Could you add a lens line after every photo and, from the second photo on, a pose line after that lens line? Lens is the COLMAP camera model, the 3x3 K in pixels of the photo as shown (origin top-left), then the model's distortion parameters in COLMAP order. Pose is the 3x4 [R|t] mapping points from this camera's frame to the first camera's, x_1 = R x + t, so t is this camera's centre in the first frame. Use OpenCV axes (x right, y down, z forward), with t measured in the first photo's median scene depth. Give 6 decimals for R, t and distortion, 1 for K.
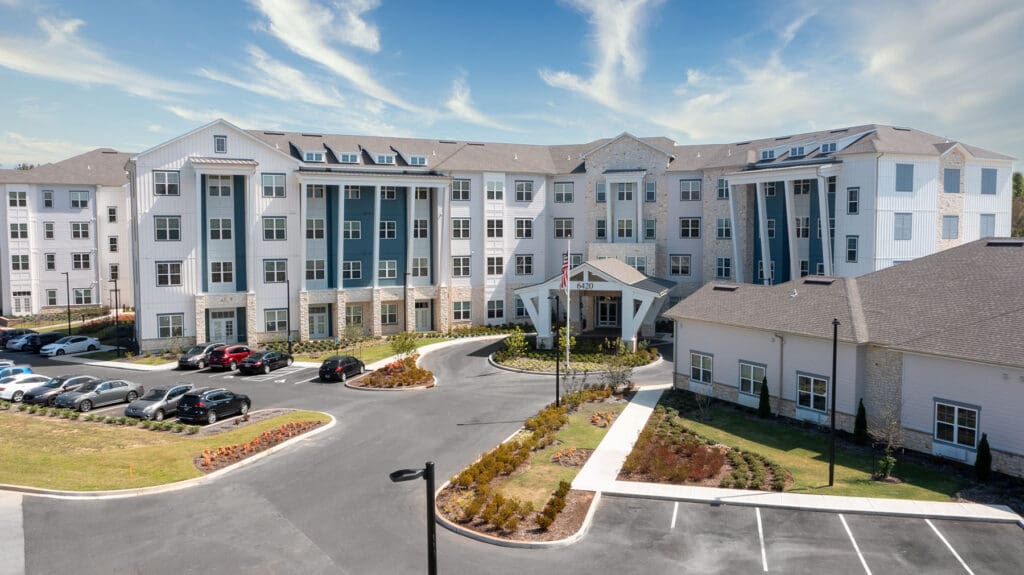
lens RADIAL K [[764.5, 0, 458.4], [0, 764.5, 290.7], [0, 0, 1]] dist [-0.004791, -0.001449]
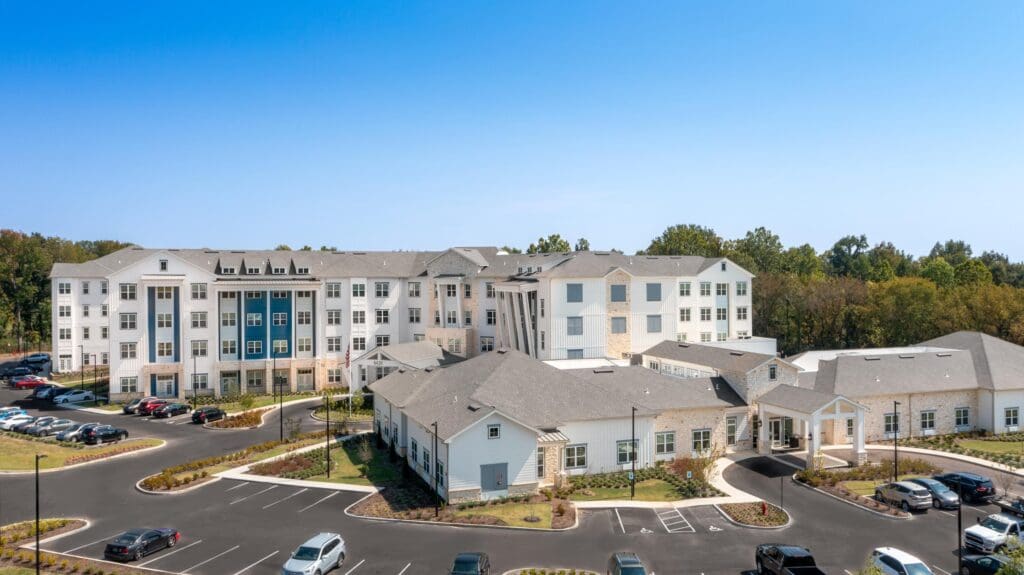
lens RADIAL K [[863.8, 0, 512.0], [0, 863.8, 287.5], [0, 0, 1]] dist [-0.010390, -0.004313]
pose [[0.989360, -0.002201, -0.145470, 0.579115], [-0.004516, 0.998939, -0.045830, -0.067078], [0.145417, 0.045999, 0.988301, -0.549290]]
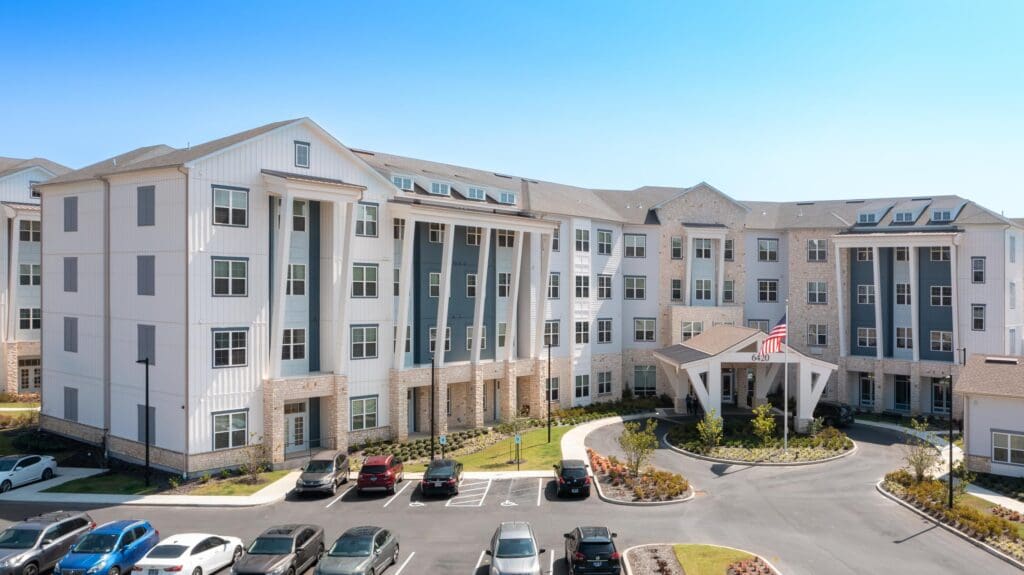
lens RADIAL K [[863.8, 0, 512.0], [0, 863.8, 287.5], [0, 0, 1]] dist [-0.010390, -0.004313]
pose [[0.886770, 0.022075, 0.461684, -0.461580], [0.011271, 0.997529, -0.069345, -0.018232], [-0.462074, 0.066696, 0.884330, 0.229717]]
